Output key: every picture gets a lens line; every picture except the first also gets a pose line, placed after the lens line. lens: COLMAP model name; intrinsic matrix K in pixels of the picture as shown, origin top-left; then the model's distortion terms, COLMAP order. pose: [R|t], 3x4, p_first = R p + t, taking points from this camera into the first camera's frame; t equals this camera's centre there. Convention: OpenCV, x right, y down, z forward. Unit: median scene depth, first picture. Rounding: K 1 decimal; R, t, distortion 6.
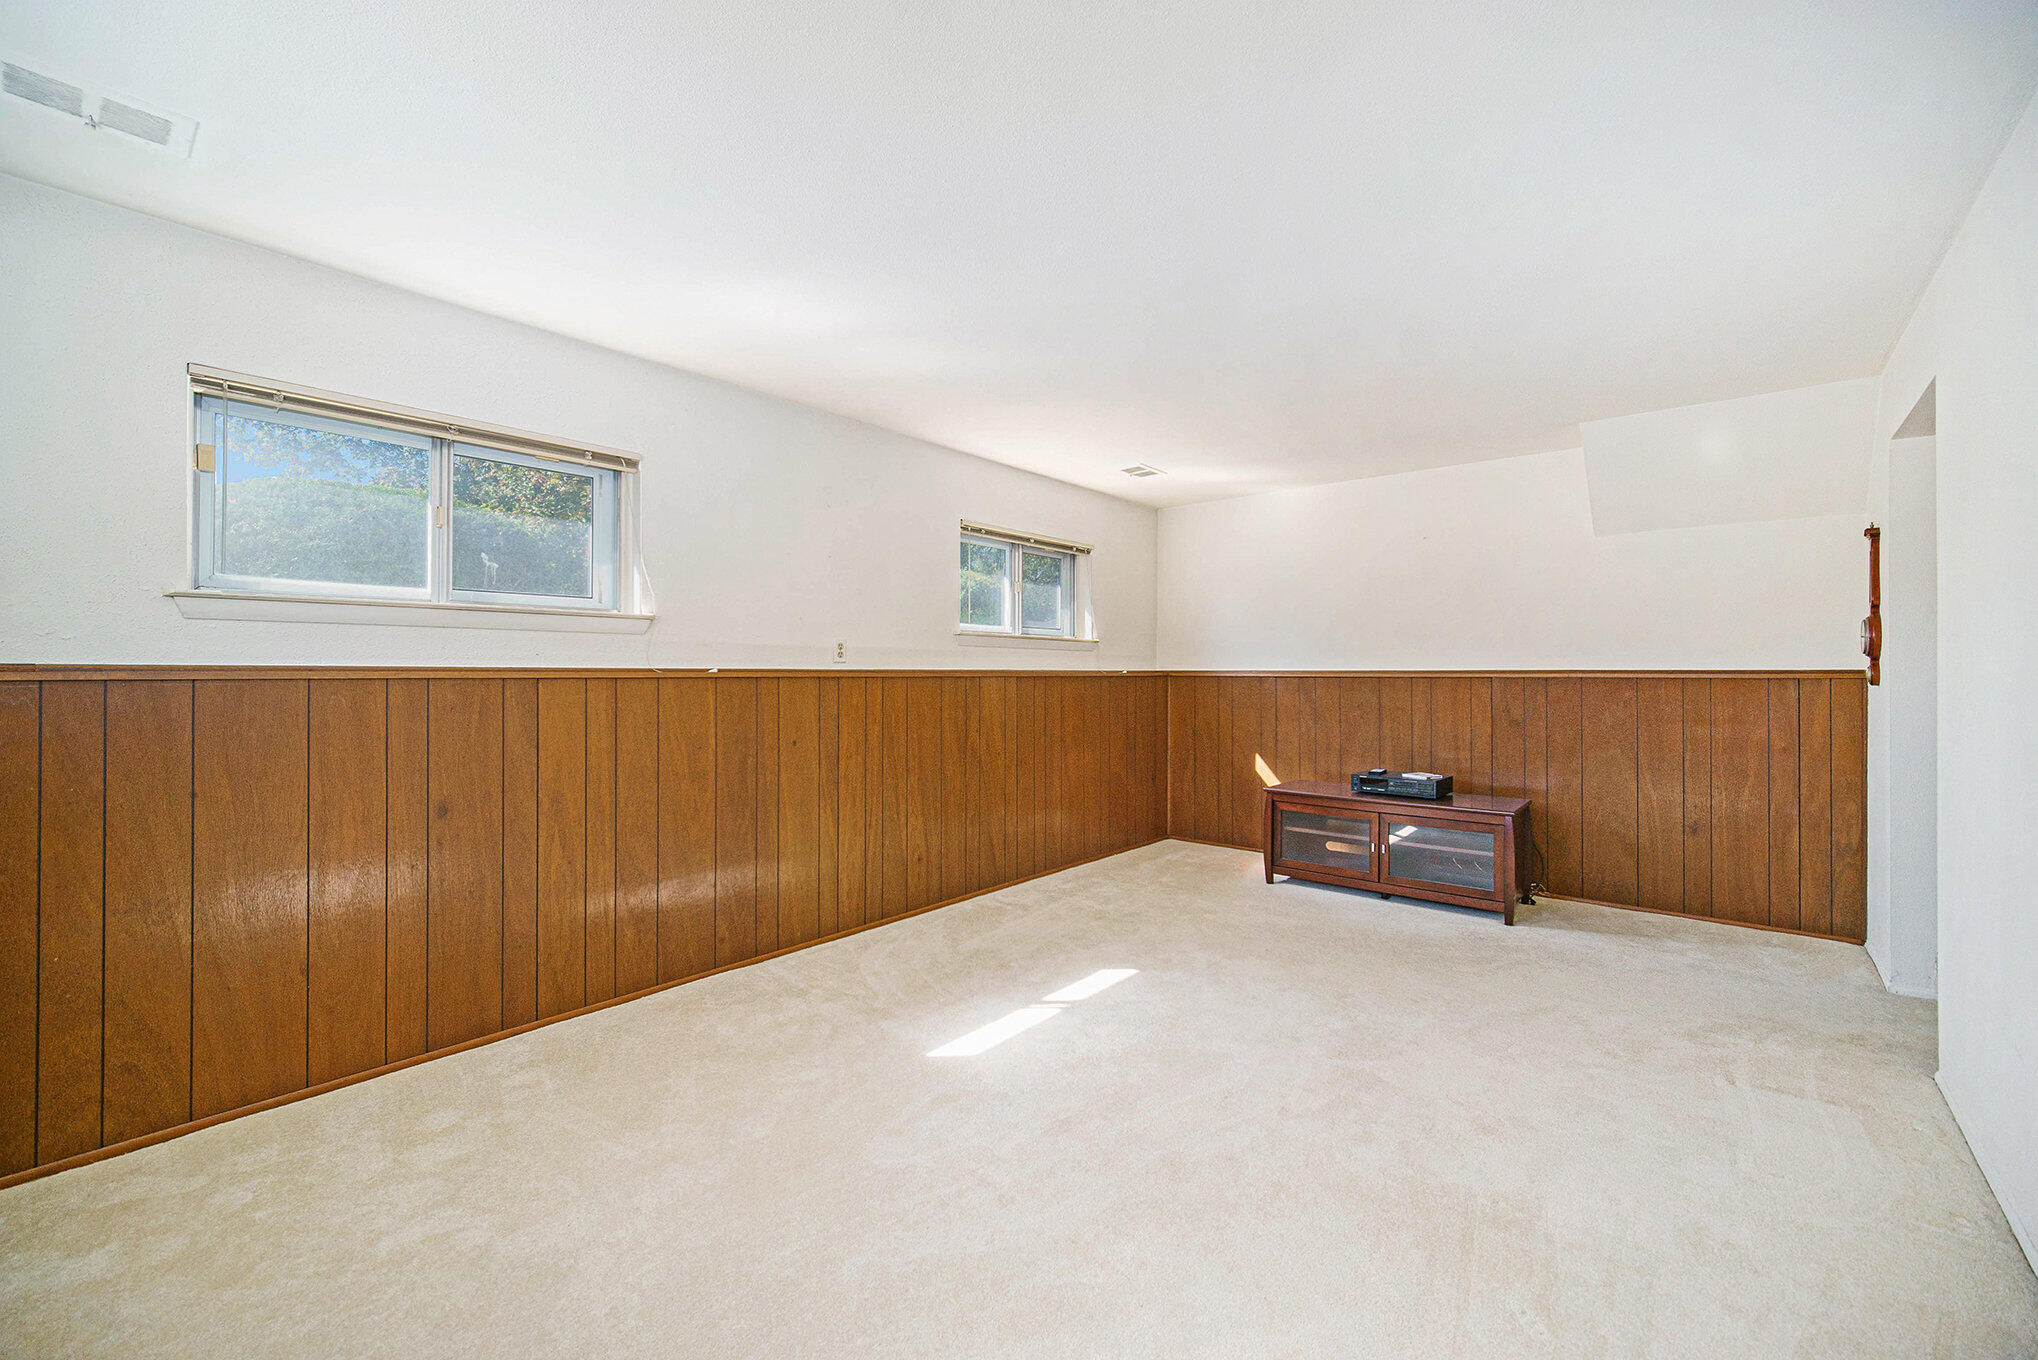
lens RADIAL K [[806.2, 0, 1014.8], [0, 806.2, 681.2], [0, 0, 1]] dist [0.002390, -0.001331]
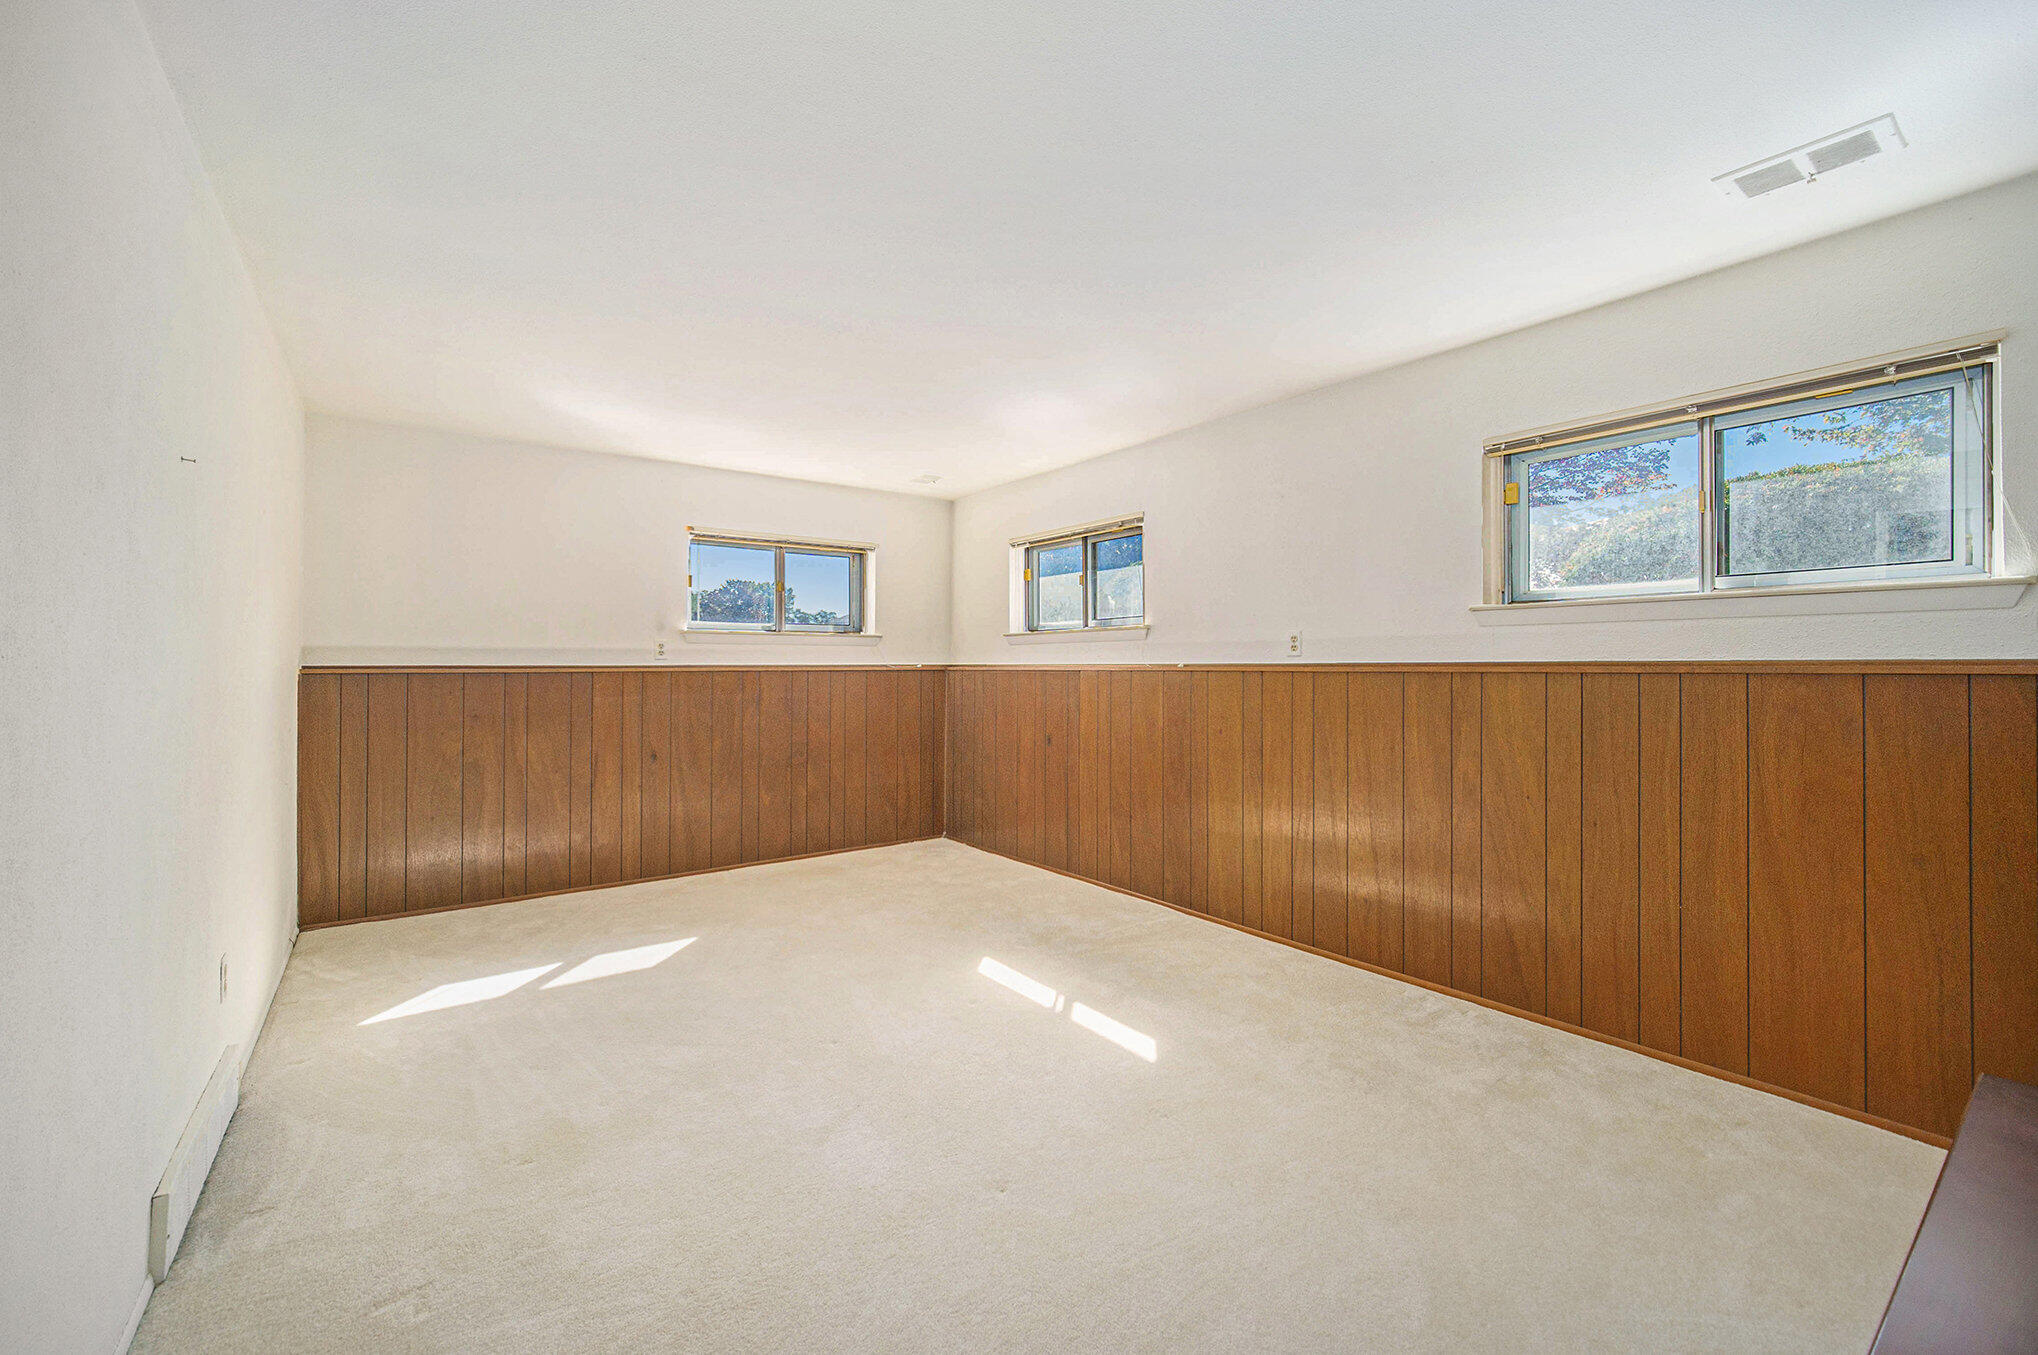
lens RADIAL K [[806.2, 0, 1014.8], [0, 806.2, 662.3], [0, 0, 1]] dist [0.002390, -0.001331]
pose [[-0.198886, -0.007916, -0.979991, 0.803692], [-0.008490, 0.999944, -0.006355, -0.007143], [0.979986, 0.007056, -0.198942, 0.891848]]
